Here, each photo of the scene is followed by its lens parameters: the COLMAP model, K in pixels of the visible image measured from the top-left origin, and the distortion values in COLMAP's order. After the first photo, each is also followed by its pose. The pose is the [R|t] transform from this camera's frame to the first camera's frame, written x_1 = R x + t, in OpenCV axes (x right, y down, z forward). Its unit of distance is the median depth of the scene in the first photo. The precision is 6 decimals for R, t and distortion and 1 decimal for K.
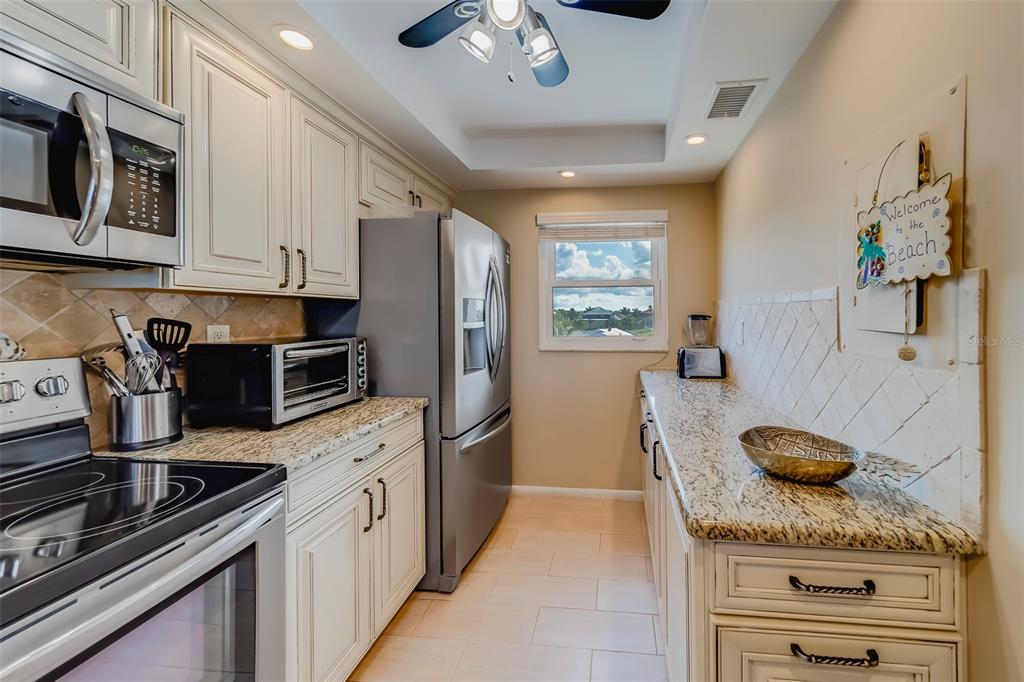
lens RADIAL K [[385.7, 0, 563.3], [0, 385.7, 315.7], [0, 0, 1]] dist [0.003310, 0.000133]
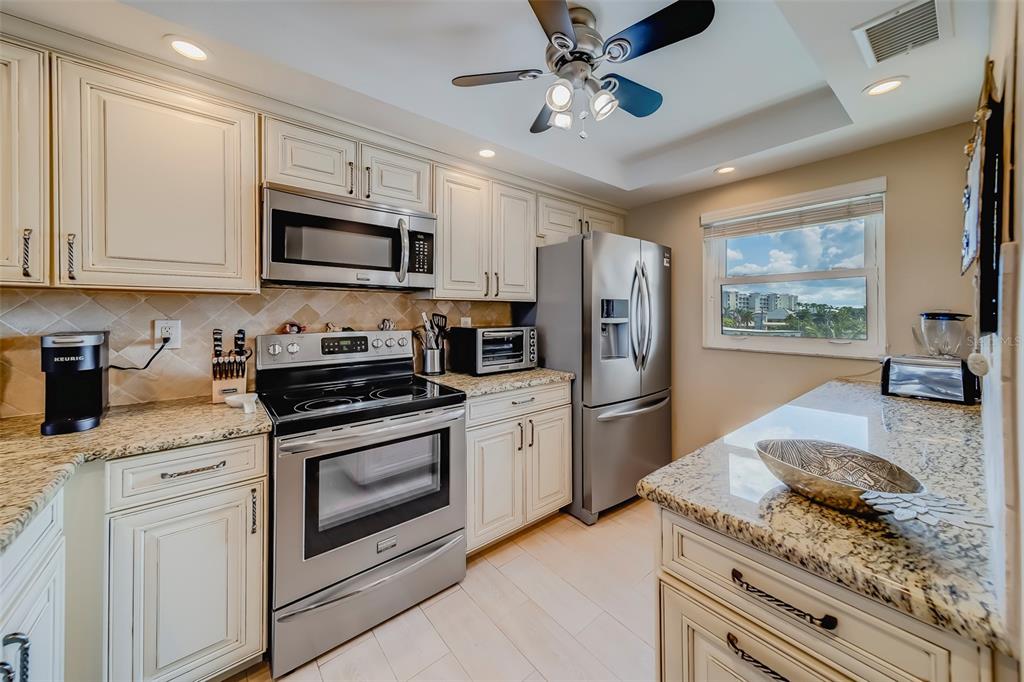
lens RADIAL K [[348.9, 0, 513.2], [0, 348.9, 312.3], [0, 0, 1]] dist [0.000426, -0.000028]
pose [[0.717262, 0.000823, -0.696803, 0.448943], [-0.004230, 0.999986, -0.003173, 0.004129], [0.696790, 0.005223, 0.717256, -0.033700]]
